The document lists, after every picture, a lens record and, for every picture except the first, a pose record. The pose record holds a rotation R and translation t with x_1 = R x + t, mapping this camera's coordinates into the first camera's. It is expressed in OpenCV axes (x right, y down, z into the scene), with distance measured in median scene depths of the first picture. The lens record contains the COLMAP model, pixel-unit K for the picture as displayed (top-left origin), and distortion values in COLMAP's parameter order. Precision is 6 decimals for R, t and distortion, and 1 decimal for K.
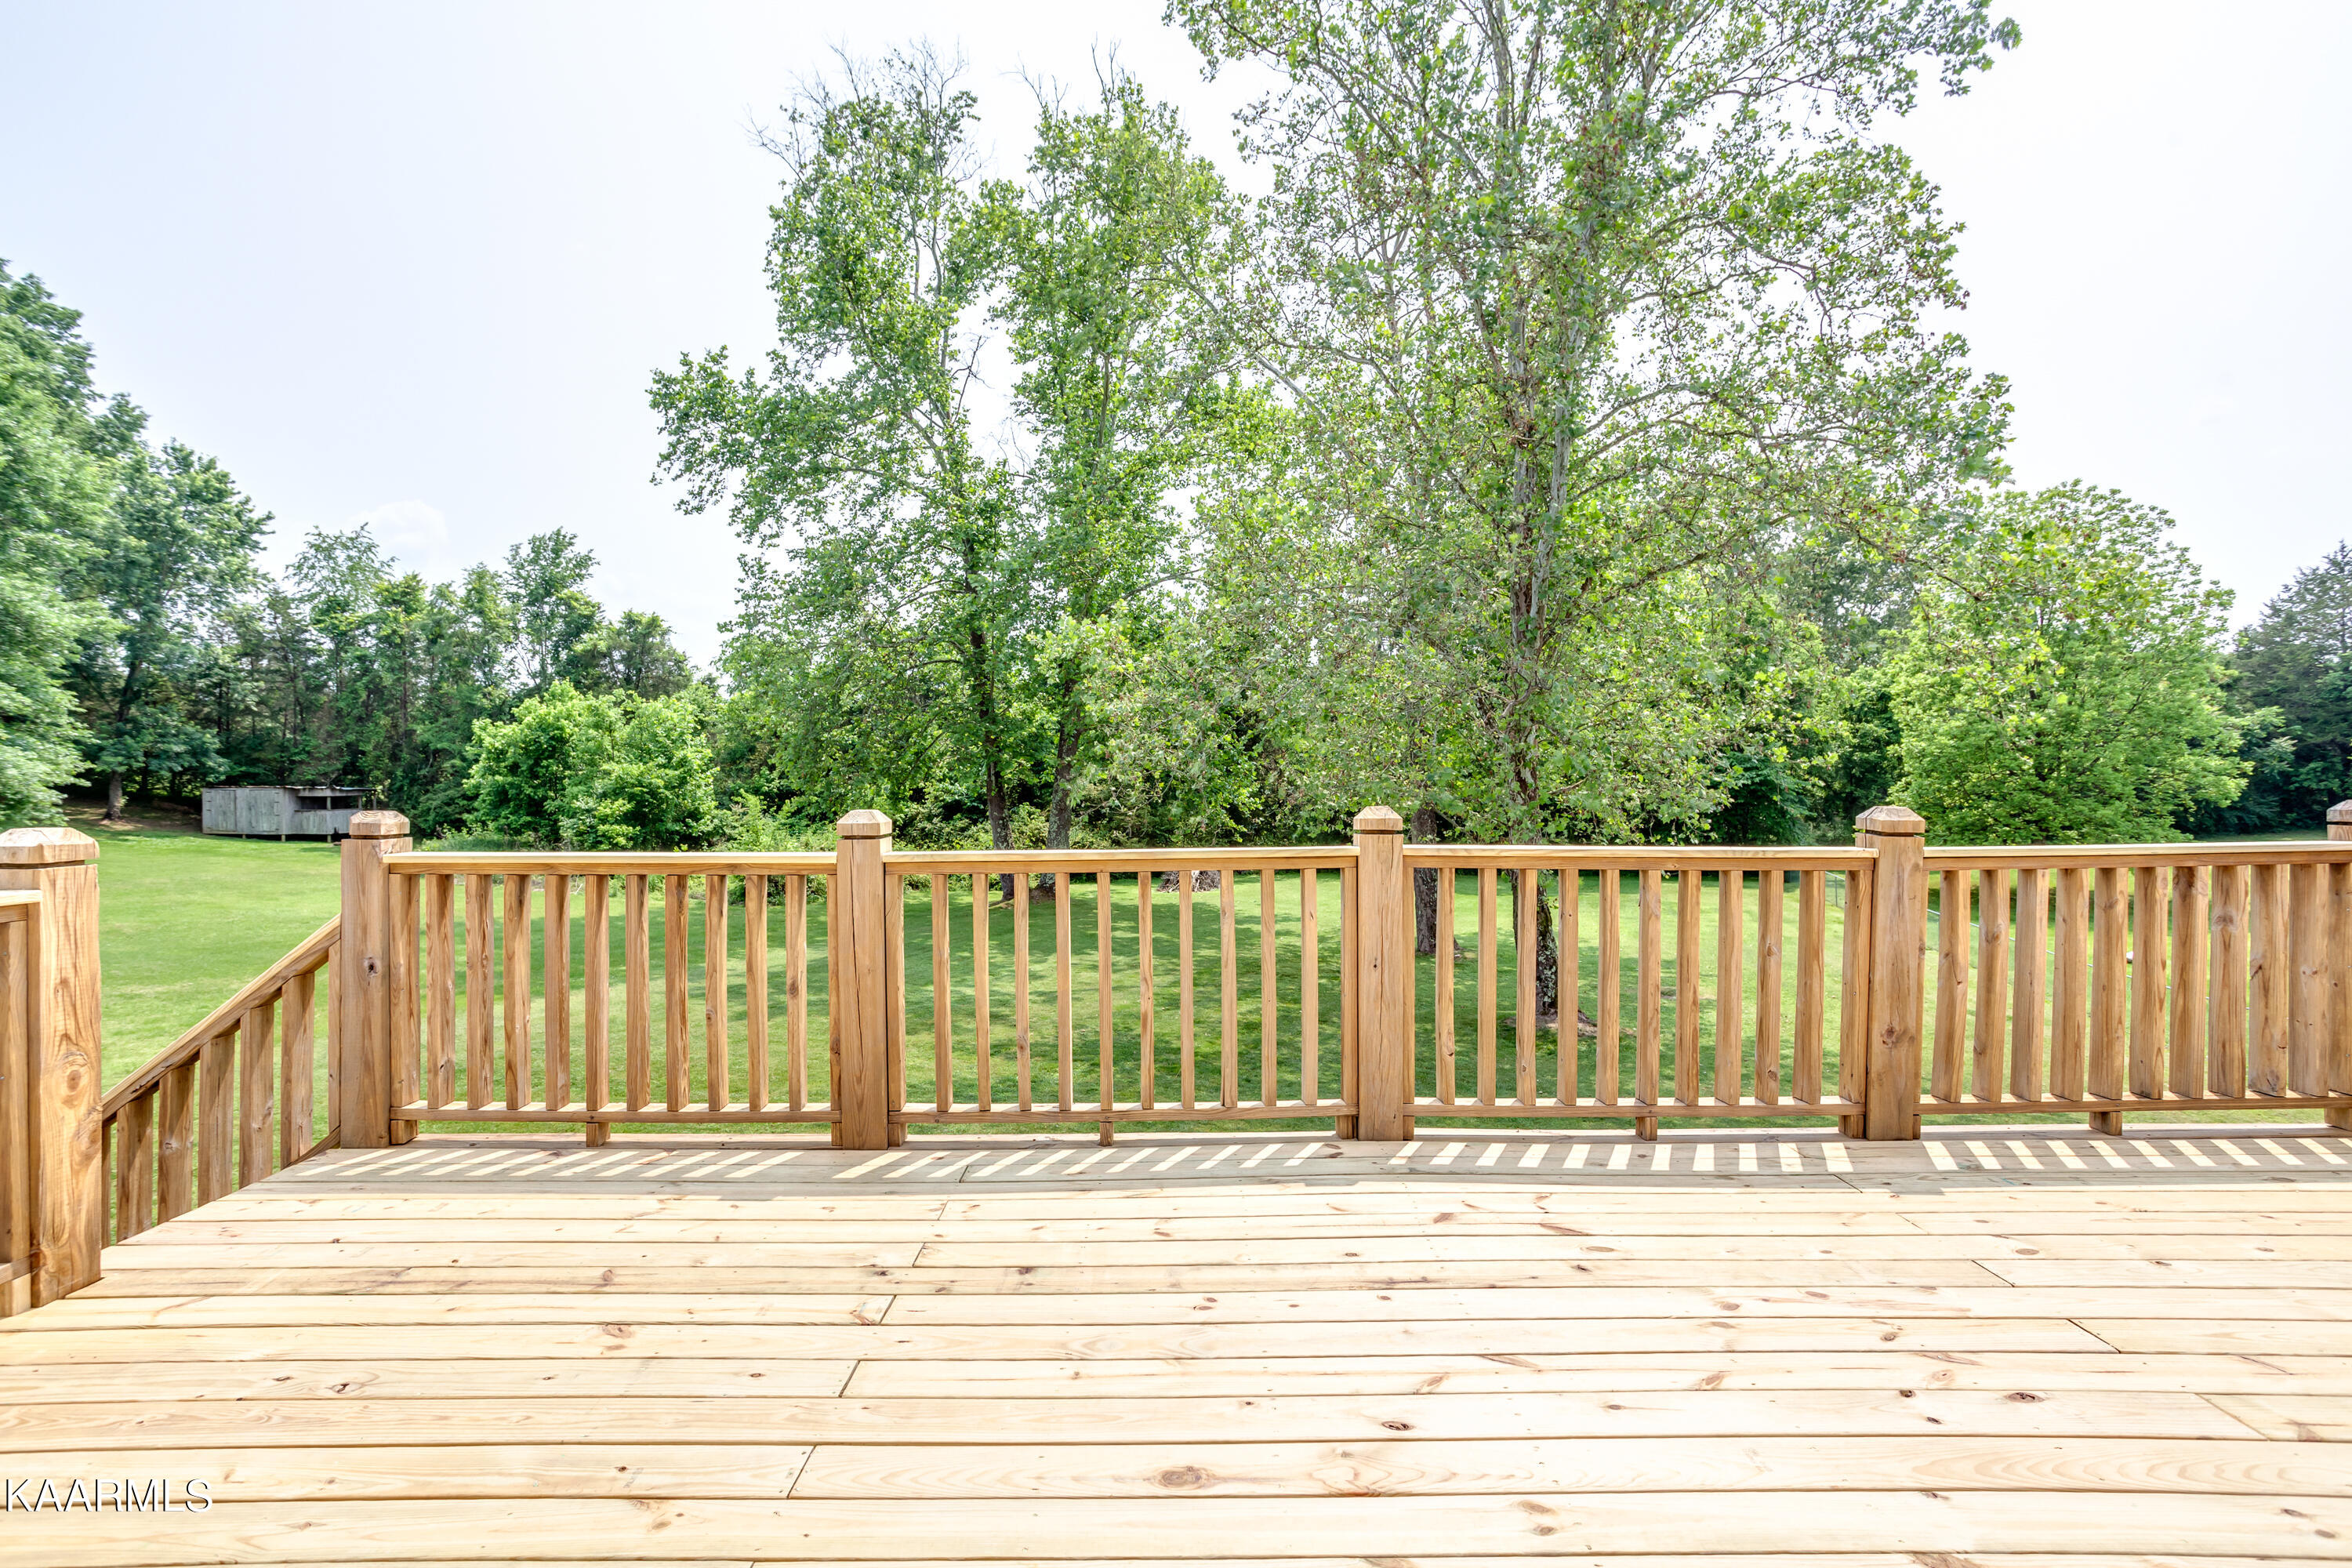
lens RADIAL K [[1151.9, 0, 1168.4], [0, 1151.9, 814.0], [0, 0, 1]] dist [-0.043836, 0.023043]
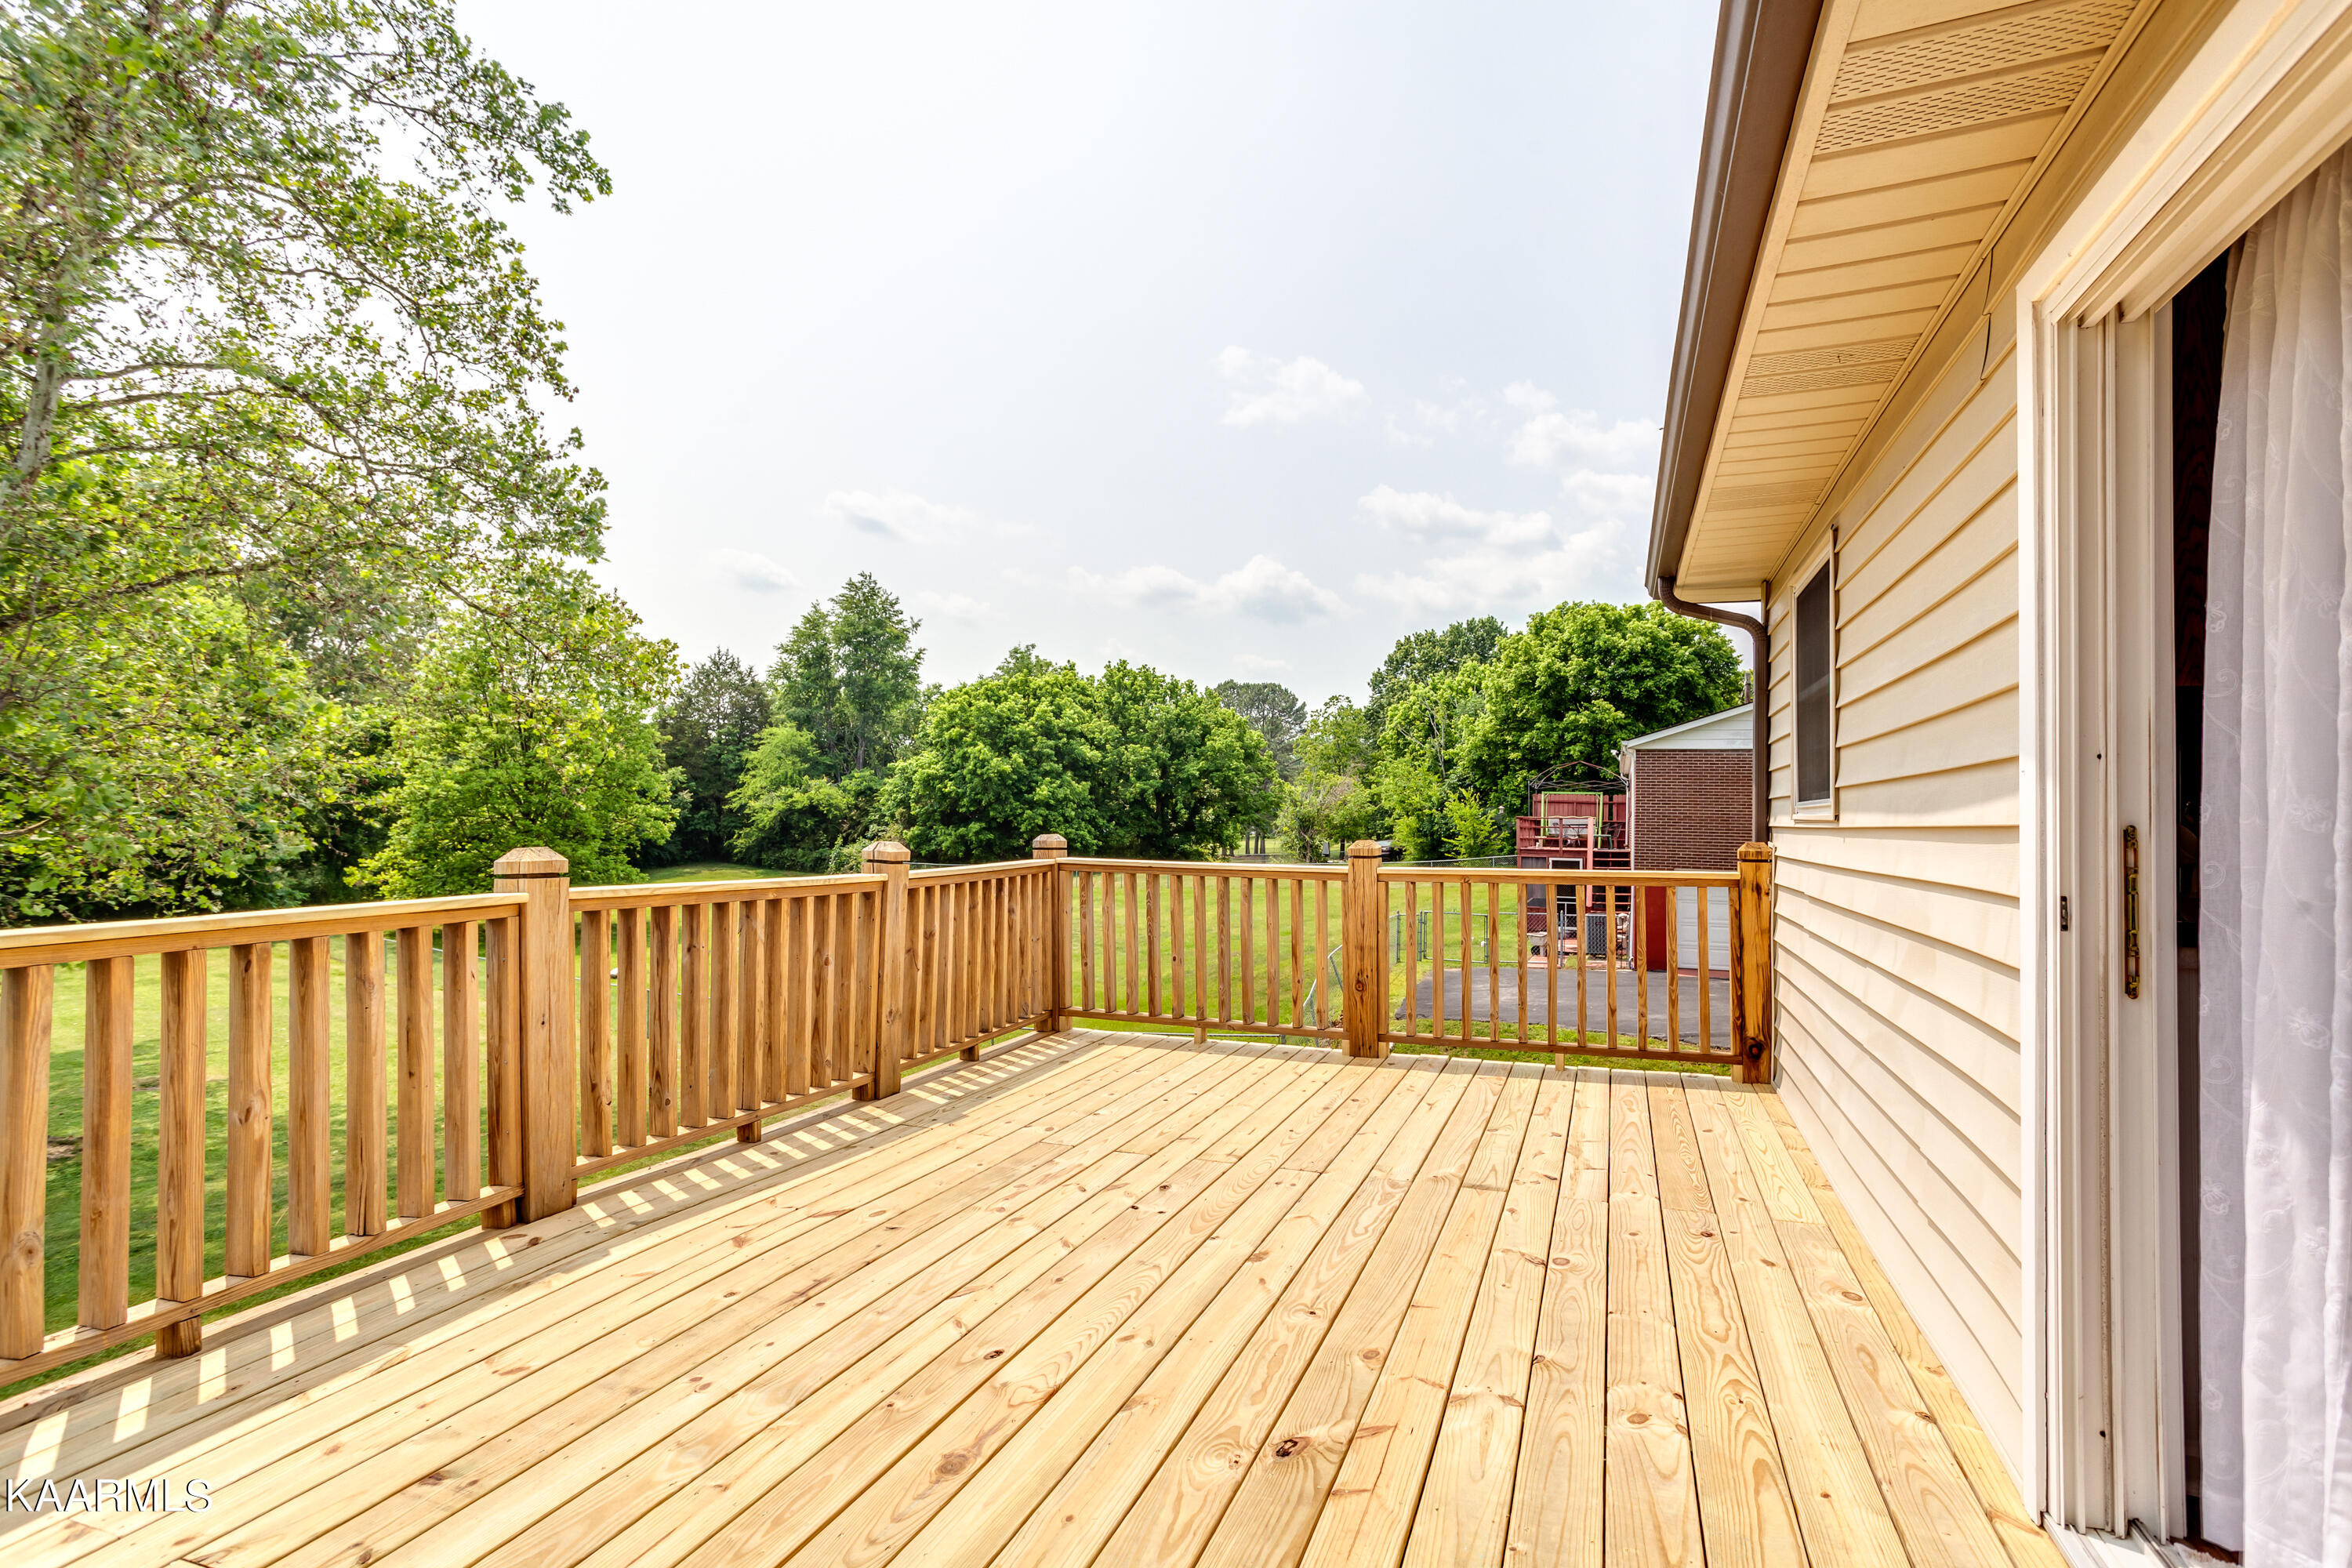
lens RADIAL K [[1151.9, 0, 1185.3], [0, 1151.9, 796.6], [0, 0, 1]] dist [-0.043836, 0.023043]
pose [[0.350898, 0.024249, 0.936100, -0.122526], [0.026595, 0.999003, -0.035848, 0.000122], [-0.936036, 0.037475, 0.349904, 0.052698]]
